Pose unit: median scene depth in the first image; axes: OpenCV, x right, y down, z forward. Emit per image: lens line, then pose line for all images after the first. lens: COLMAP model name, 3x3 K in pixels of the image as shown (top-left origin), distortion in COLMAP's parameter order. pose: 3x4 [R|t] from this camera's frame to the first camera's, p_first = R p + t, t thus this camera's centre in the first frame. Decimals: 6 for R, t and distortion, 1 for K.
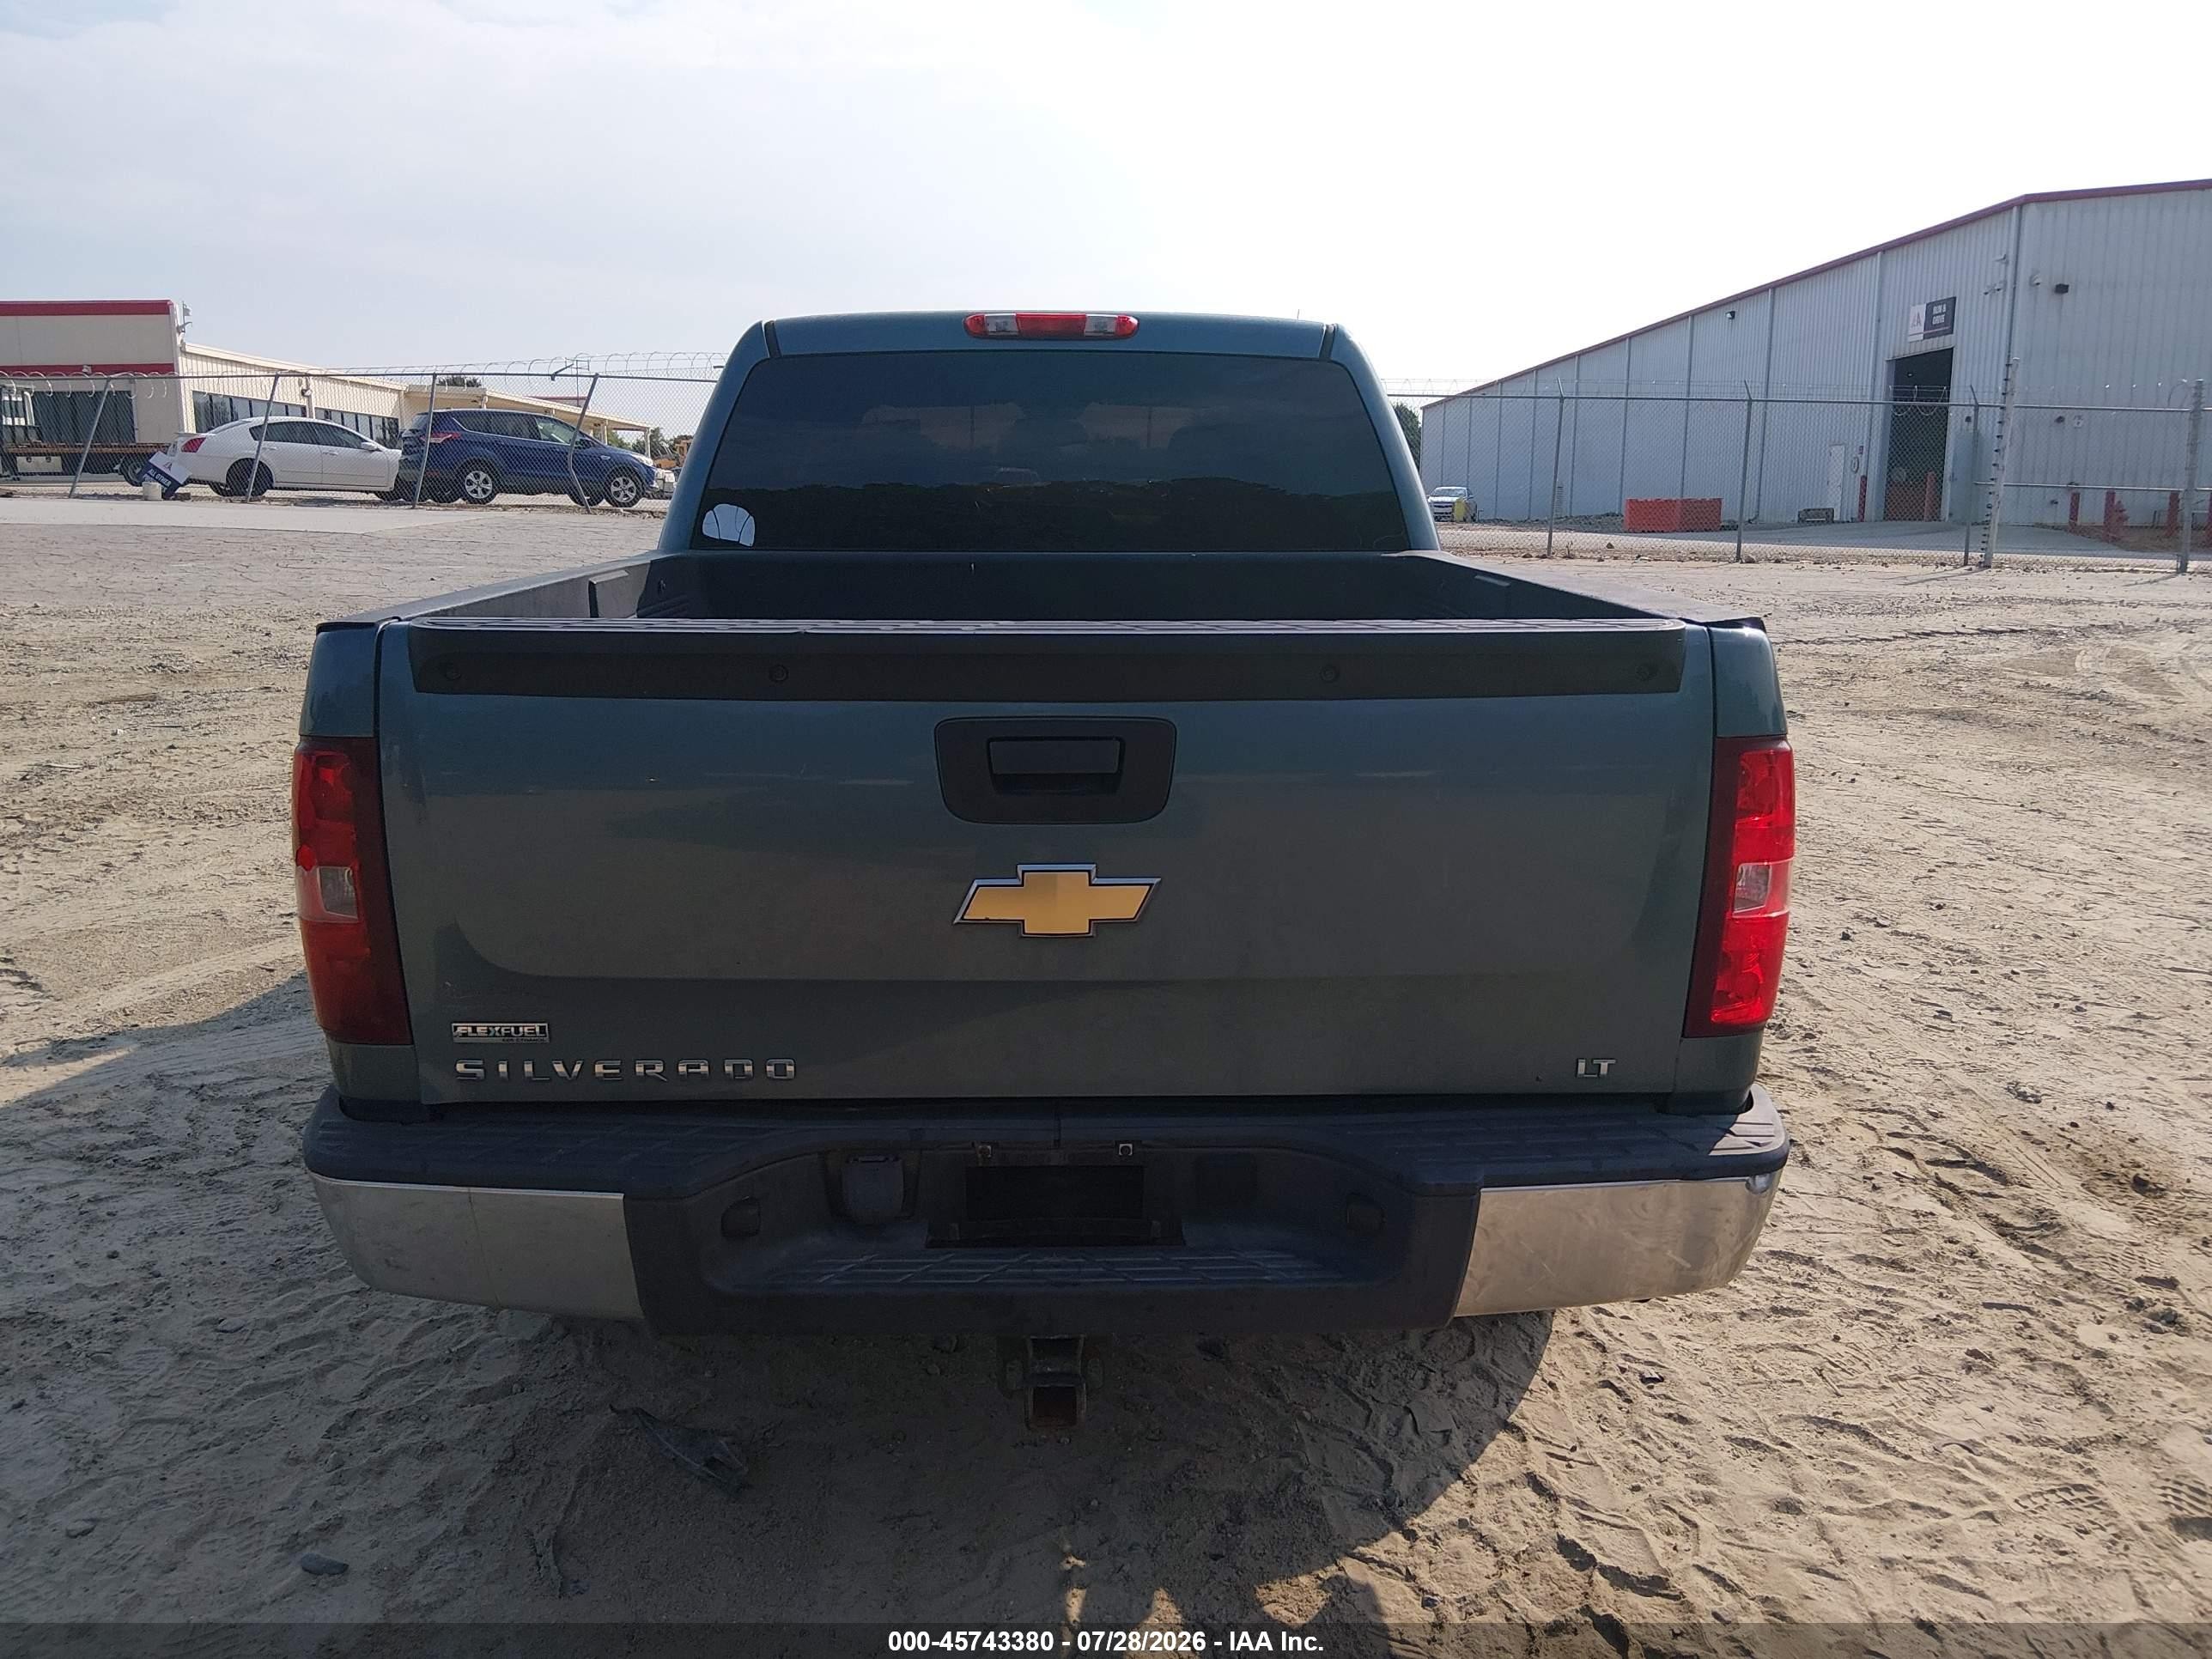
lens RADIAL K [[1657.6, 0, 1106.0], [0, 1657.6, 829.5], [0, 0, 1]] dist [0.089119, -0.148499]
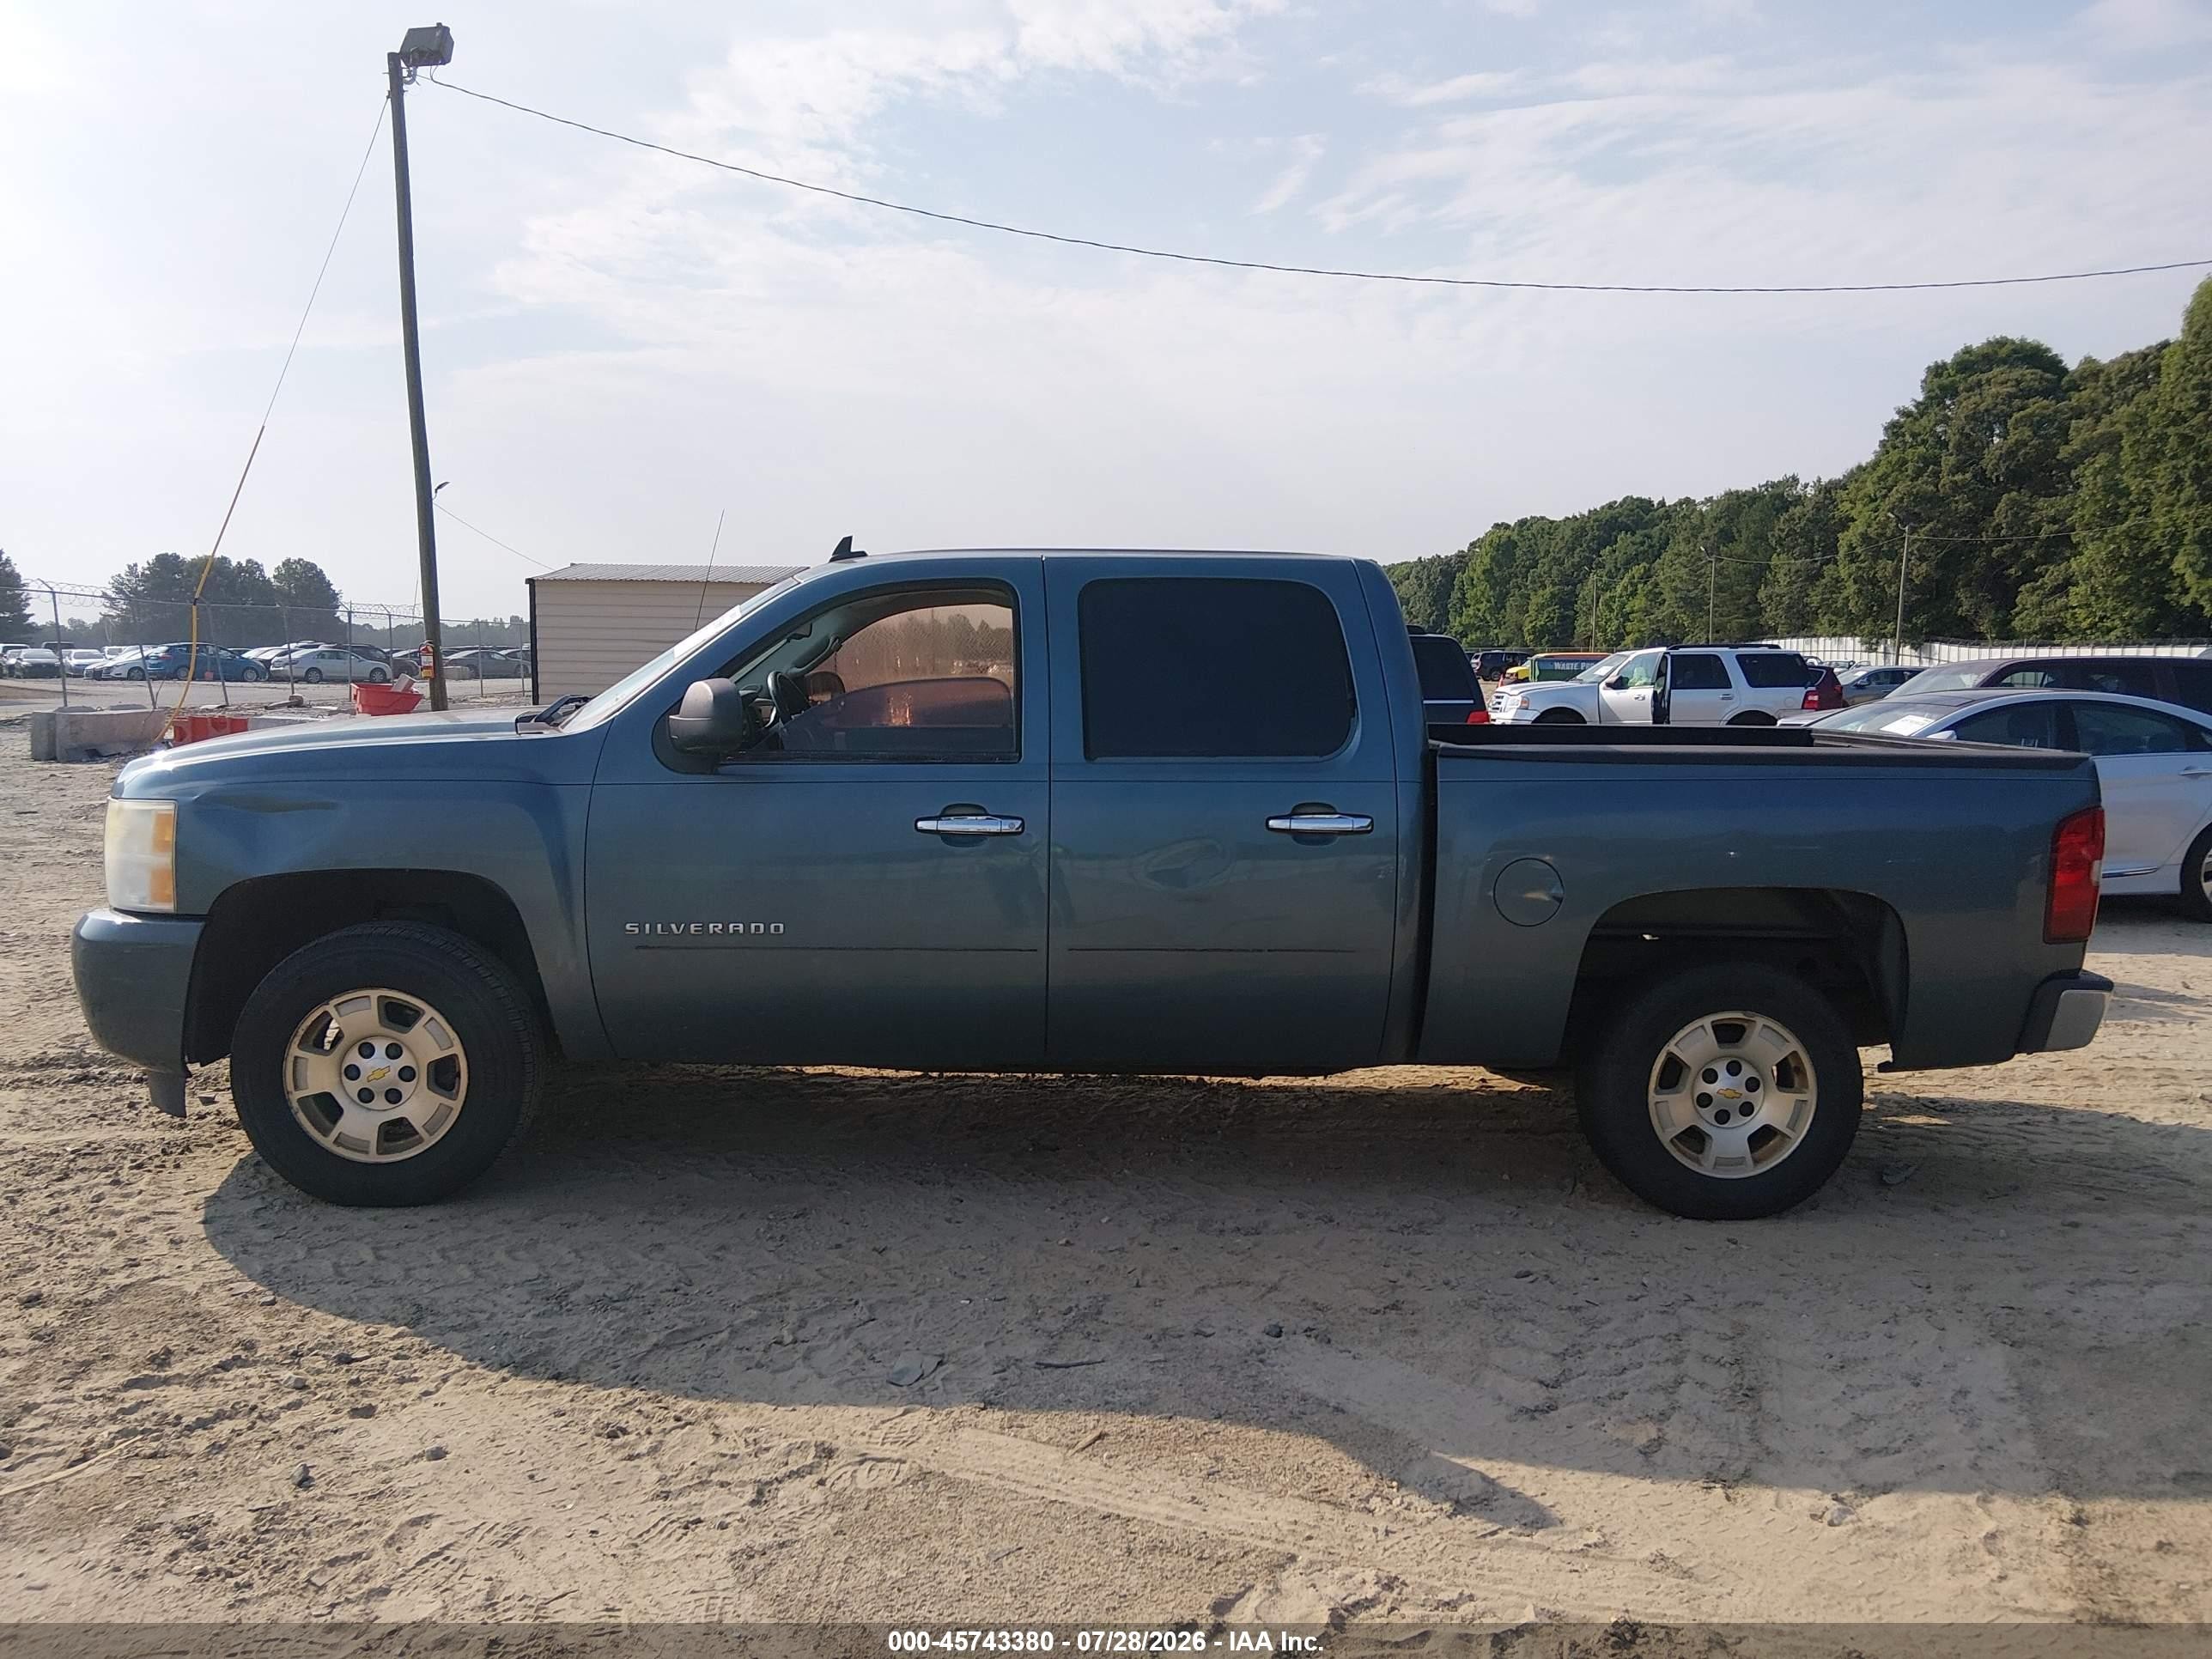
lens RADIAL K [[1657.6, 0, 1106.0], [0, 1657.6, 829.5], [0, 0, 1]] dist [0.089119, -0.148499]
pose [[-0.014924, -0.106683, 0.994181, -1.454991], [0.190986, 0.975681, 0.107565, -0.281955], [-0.981479, 0.191480, 0.005814, 1.231993]]
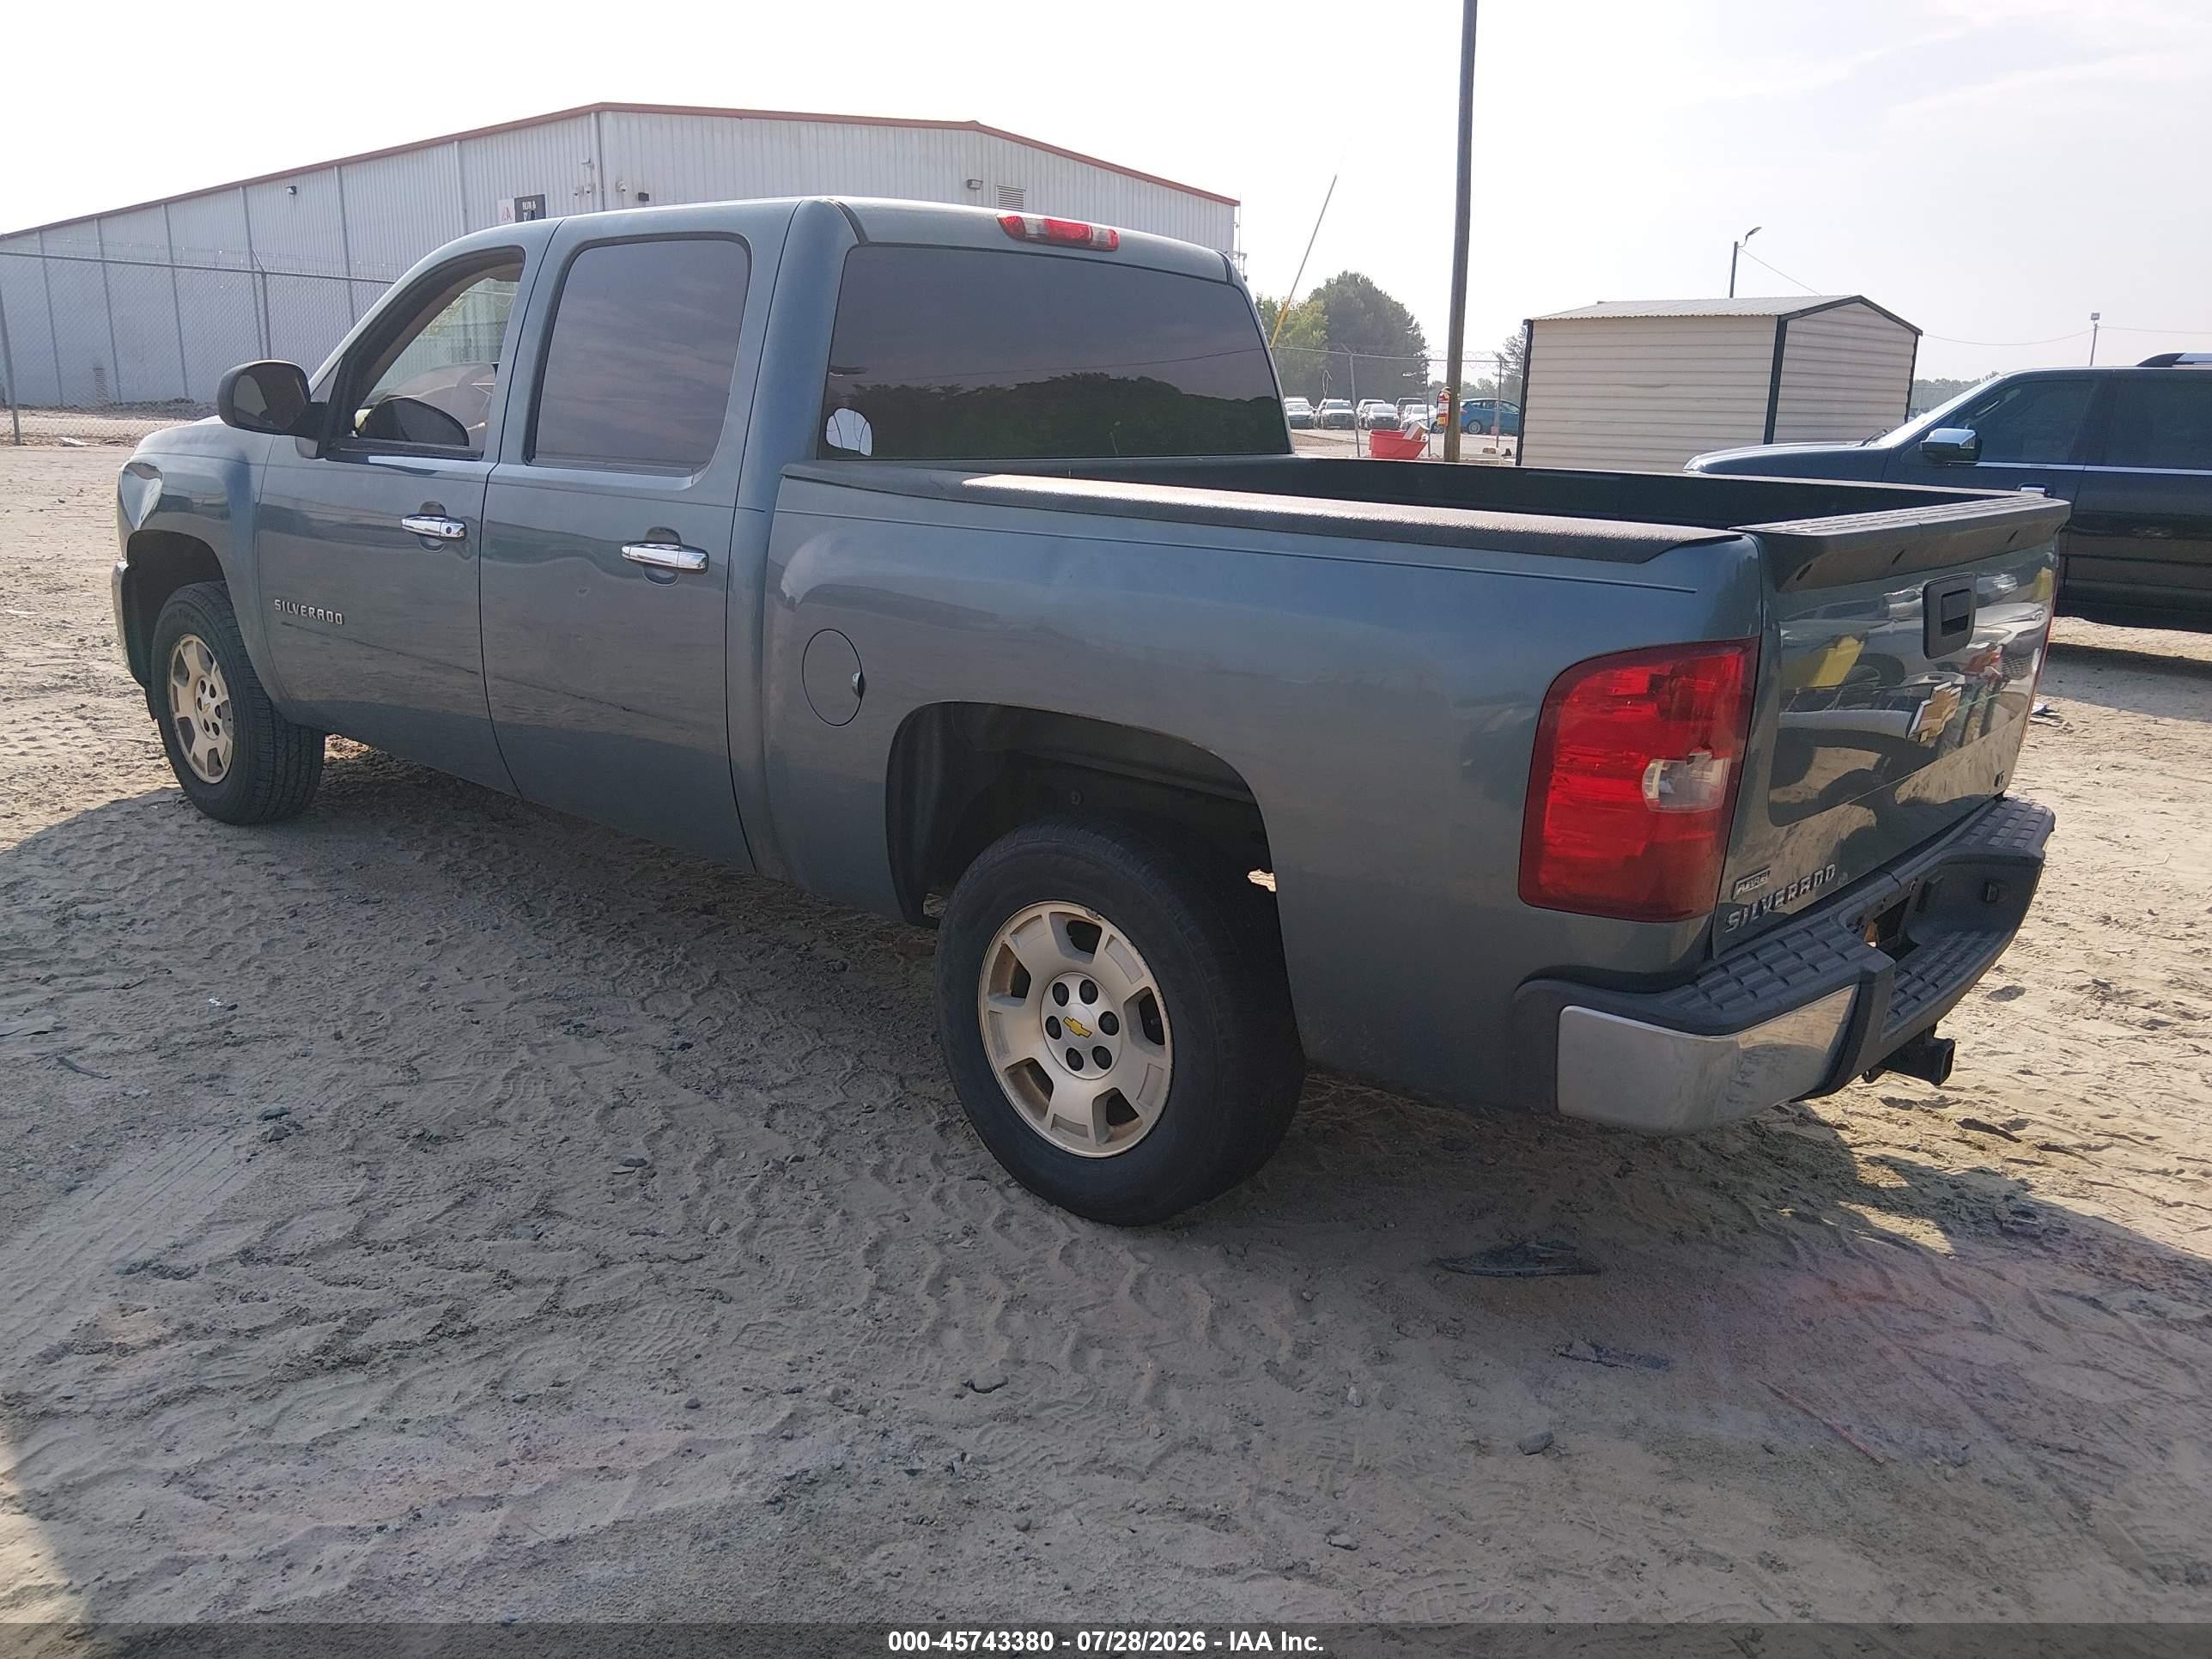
lens RADIAL K [[1657.6, 0, 1106.0], [0, 1657.6, 829.5], [0, 0, 1]] dist [0.089119, -0.148499]
pose [[0.684691, -0.171097, 0.708466, -0.800738], [0.125657, 0.985211, 0.116492, -0.058487], [-0.717920, 0.009263, 0.696064, 0.275010]]
